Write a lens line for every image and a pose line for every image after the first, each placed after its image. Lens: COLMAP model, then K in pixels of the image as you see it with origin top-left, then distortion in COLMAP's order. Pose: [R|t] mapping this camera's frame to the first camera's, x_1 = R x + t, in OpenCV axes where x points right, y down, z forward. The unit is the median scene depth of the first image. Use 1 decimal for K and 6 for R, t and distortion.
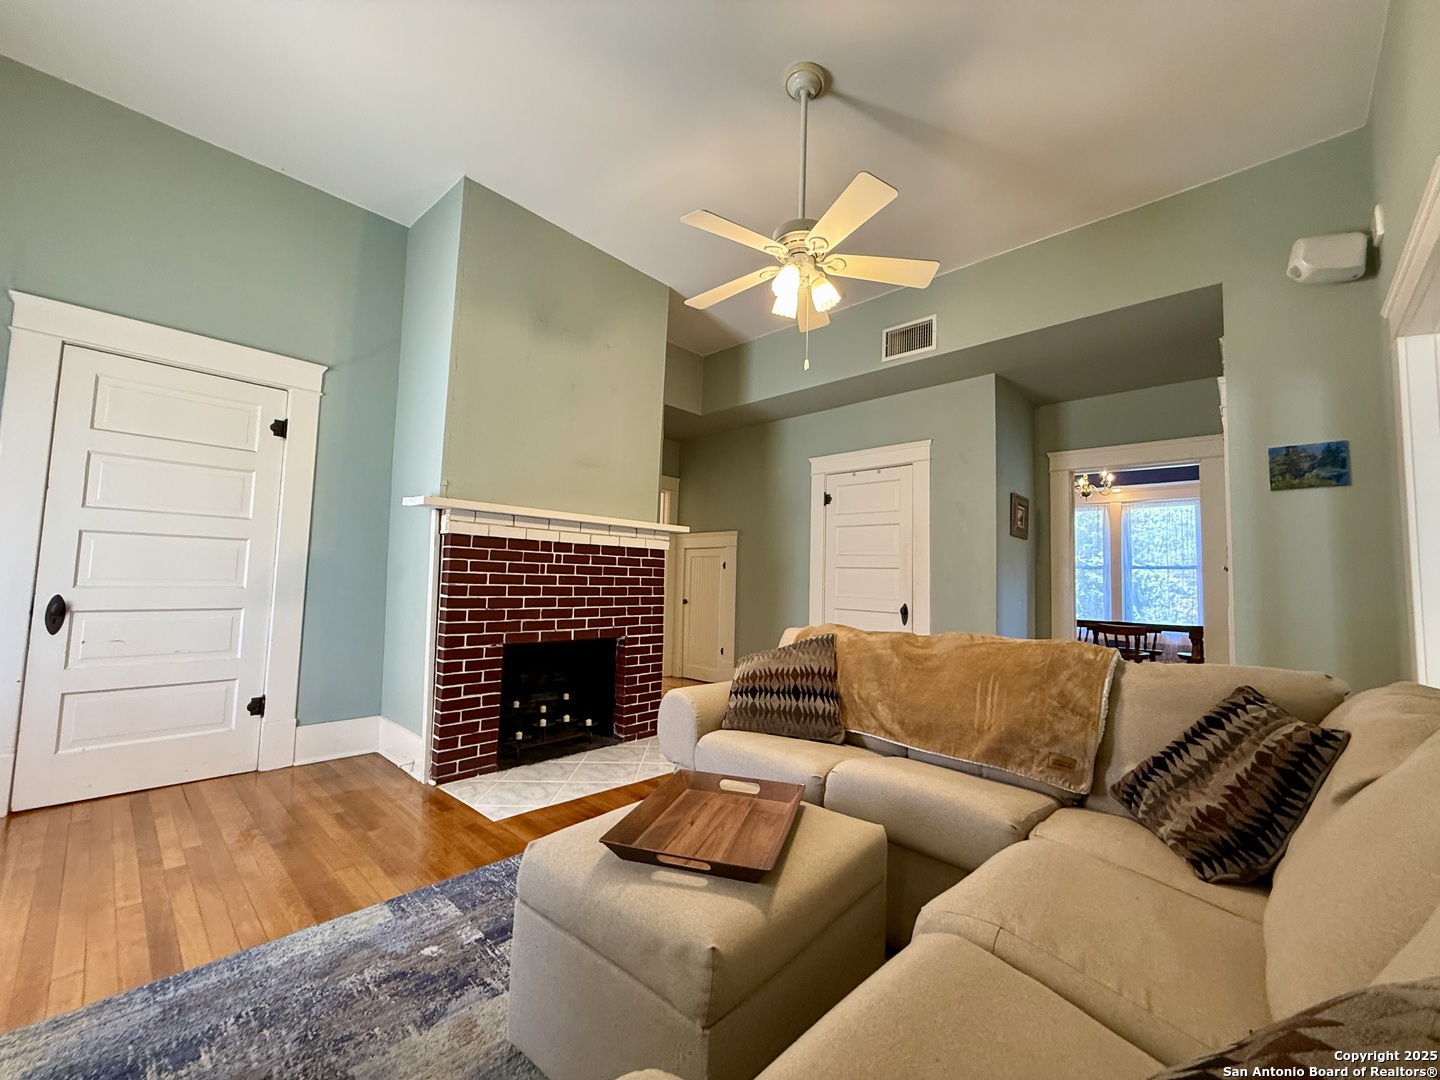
lens RADIAL K [[576.5, 0, 715.6], [0, 576.5, 531.9], [0, 0, 1]] dist [0.002089, 0.000138]
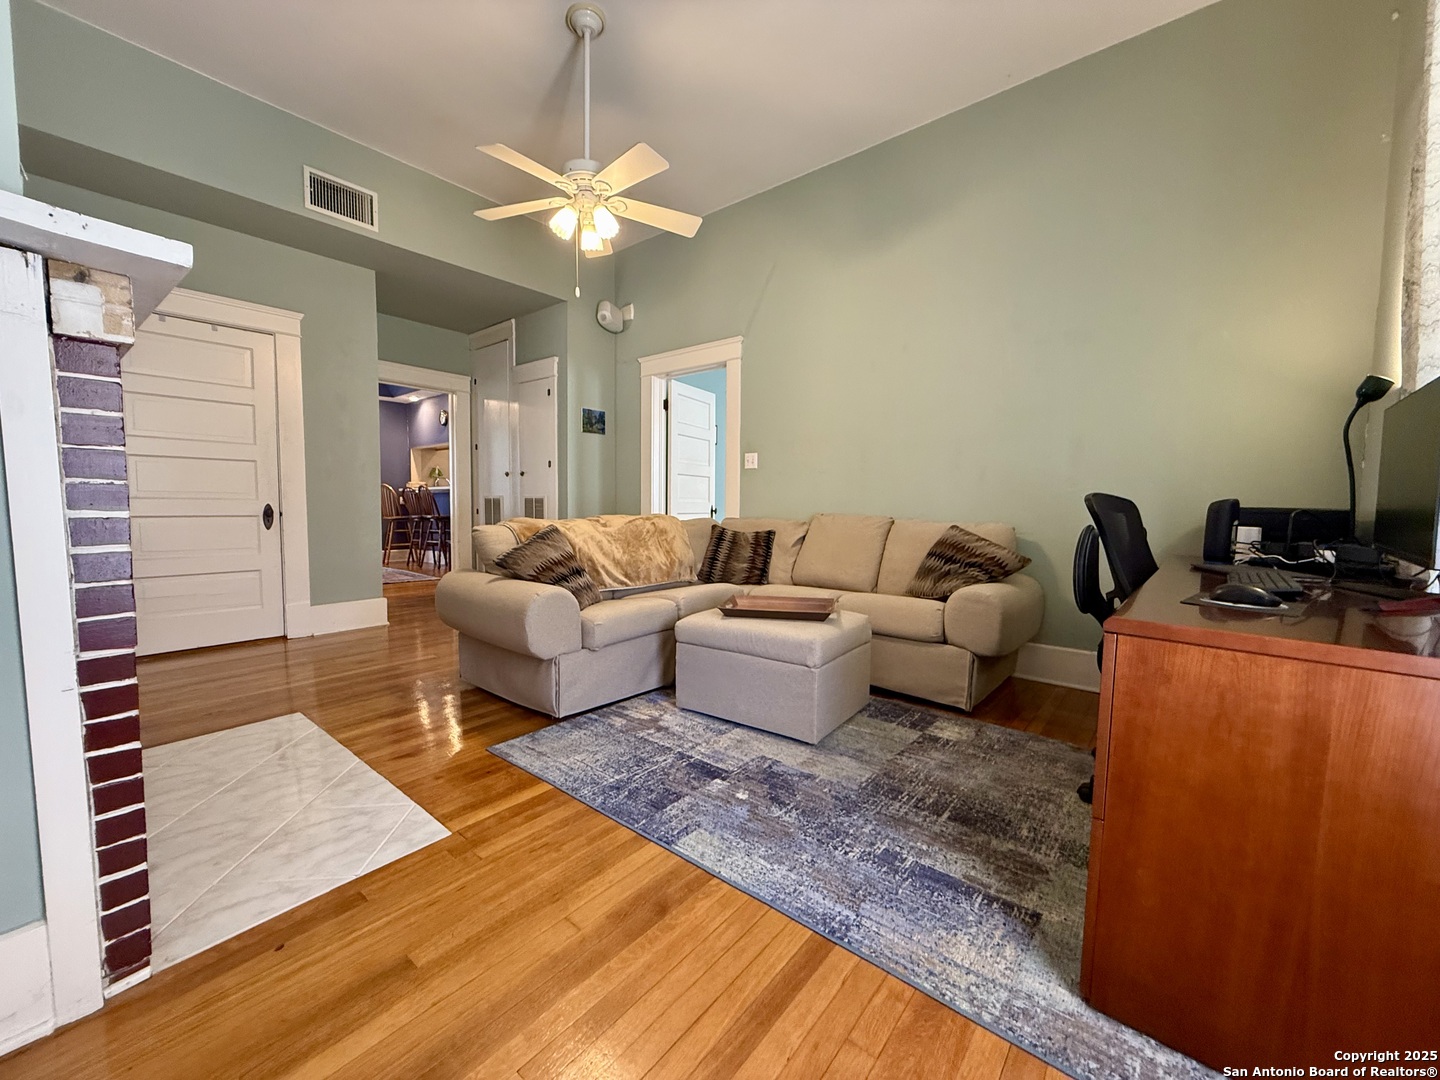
lens RADIAL K [[576.5, 0, 713.8], [0, 576.5, 546.2], [0, 0, 1]] dist [0.002089, 0.000138]
pose [[-0.069058, -0.112358, 0.991265, -1.303022], [-0.100421, 0.989373, 0.105147, 0.075106], [-0.992546, -0.092282, -0.079607, 0.967870]]
